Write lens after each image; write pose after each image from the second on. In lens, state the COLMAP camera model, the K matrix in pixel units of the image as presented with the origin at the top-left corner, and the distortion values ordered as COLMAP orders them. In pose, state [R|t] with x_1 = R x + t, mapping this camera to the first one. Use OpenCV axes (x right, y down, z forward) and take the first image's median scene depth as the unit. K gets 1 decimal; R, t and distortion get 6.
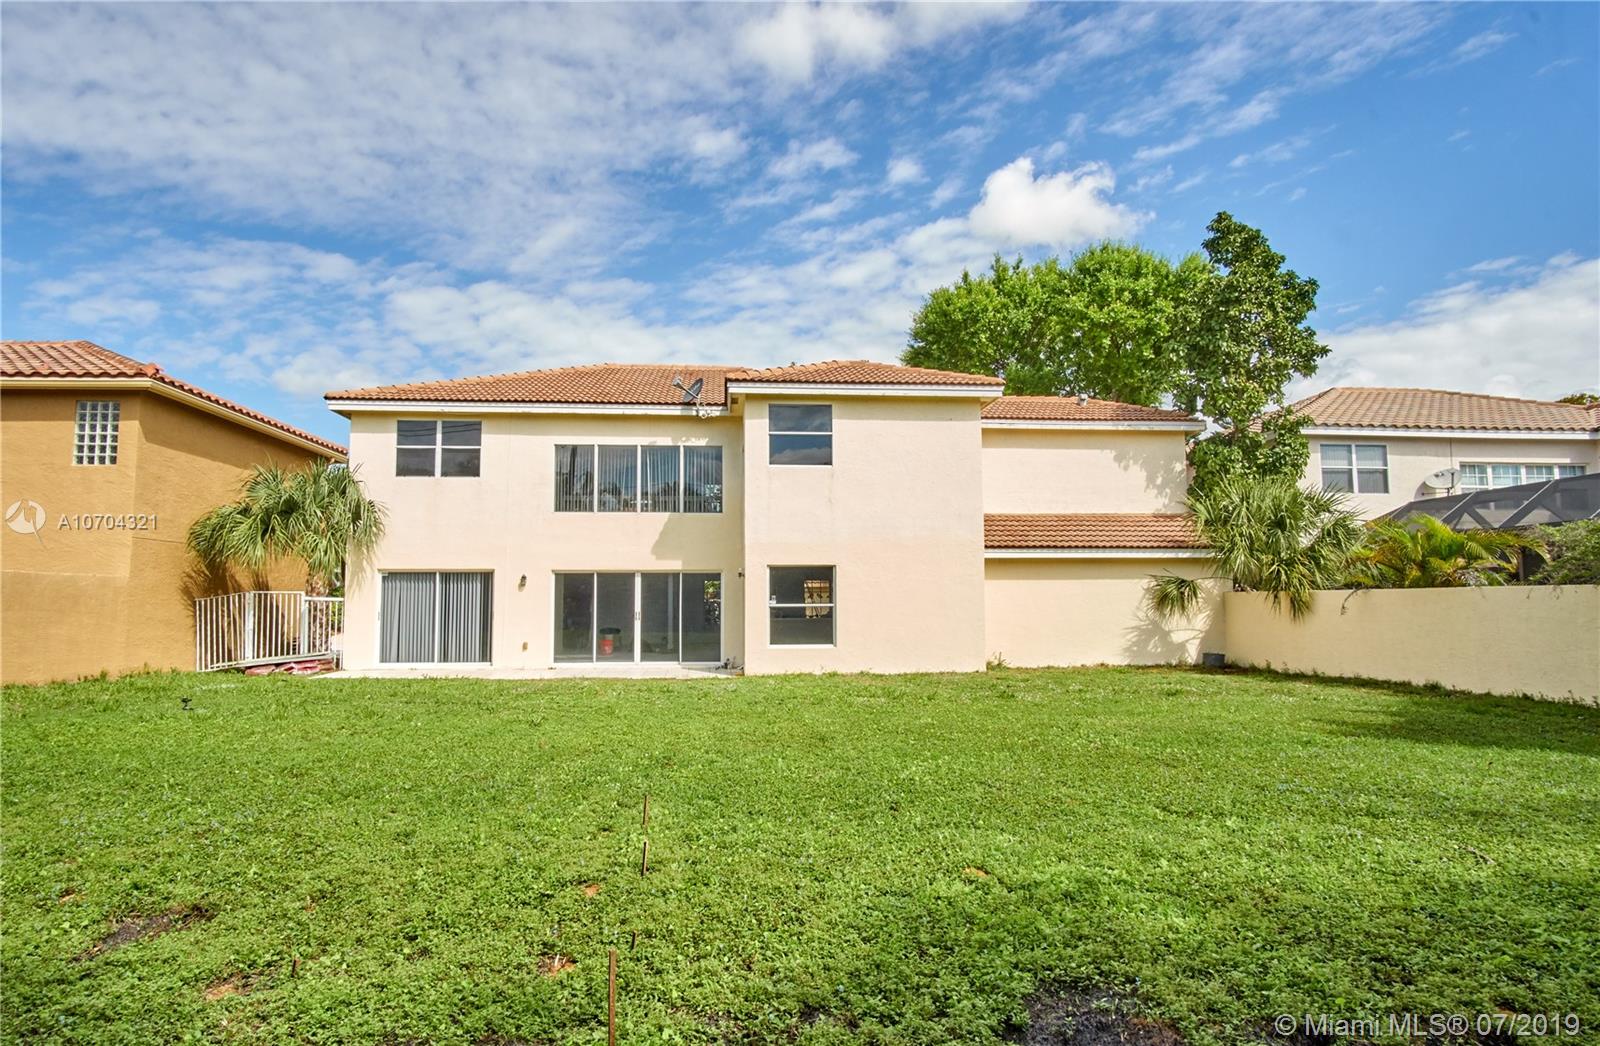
lens RADIAL K [[886.8, 0, 800.0], [0, 886.8, 523.0], [0, 0, 1]] dist [-0.059210, 0.045679]
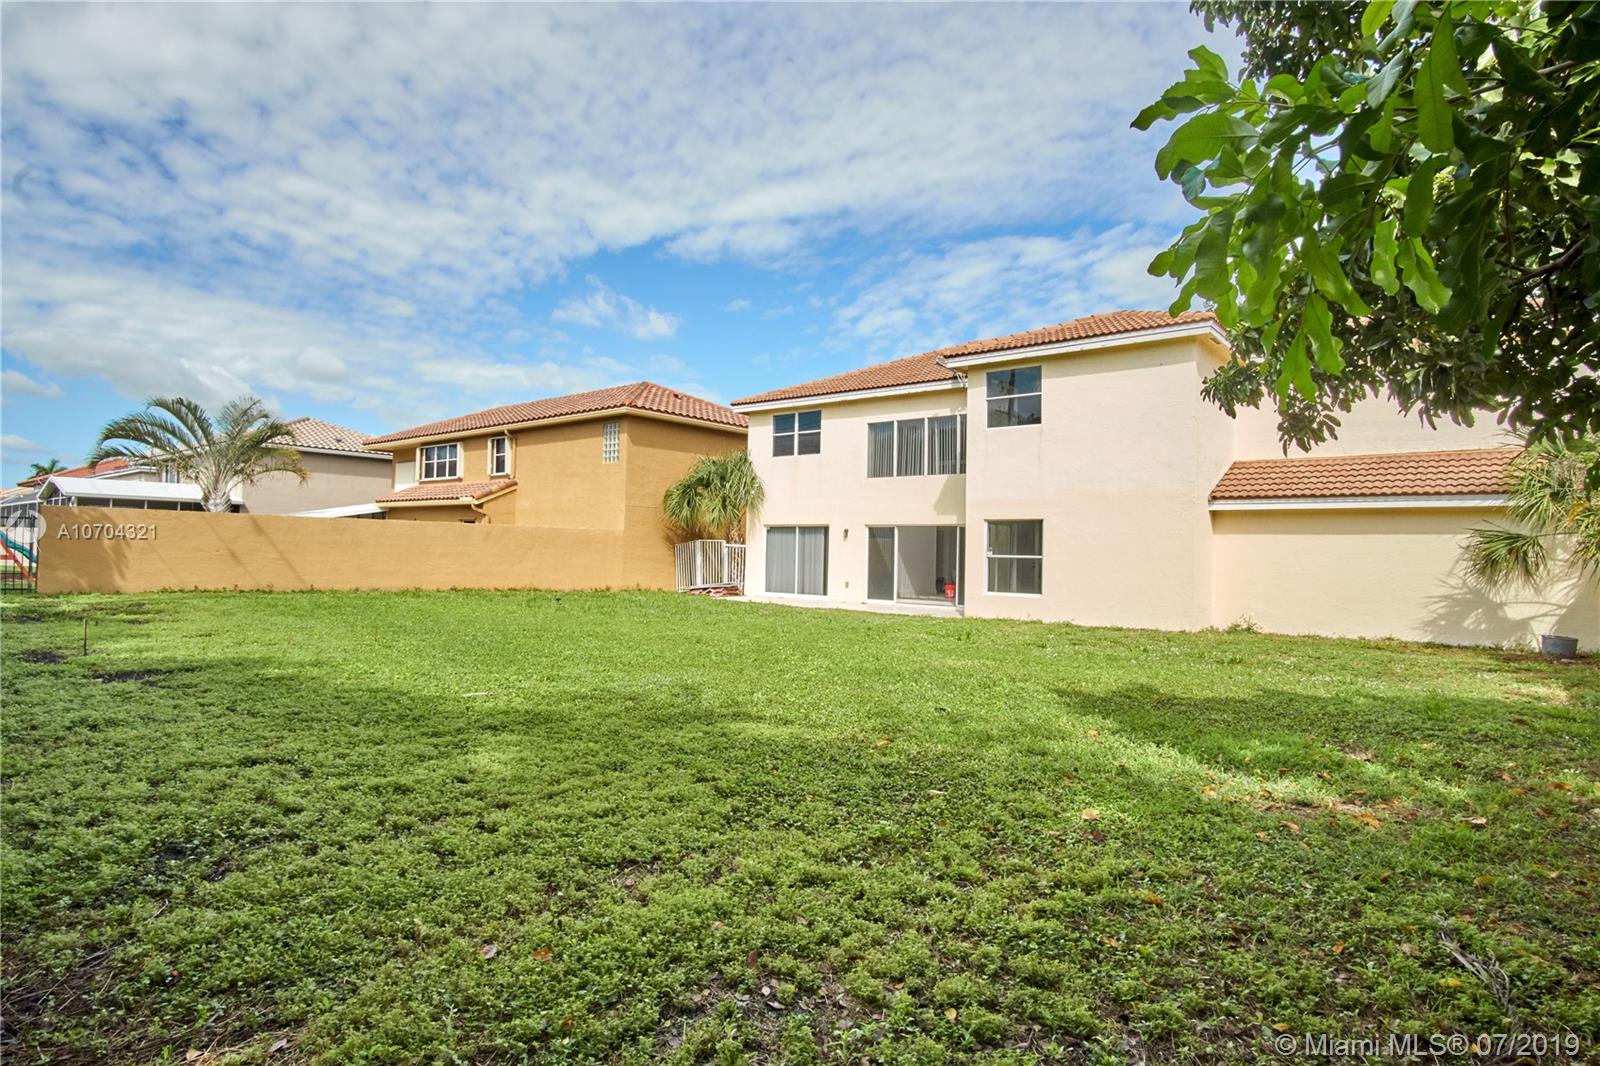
lens RADIAL K [[851.8, 0, 801.2], [0, 851.8, 523.9], [0, 0, 1]] dist [-0.033988, 0.008563]
pose [[0.719657, -0.002897, -0.694324, 0.501276], [0.041262, 0.998402, 0.038602, 0.002088], [0.693103, -0.056430, 0.718626, 0.072640]]
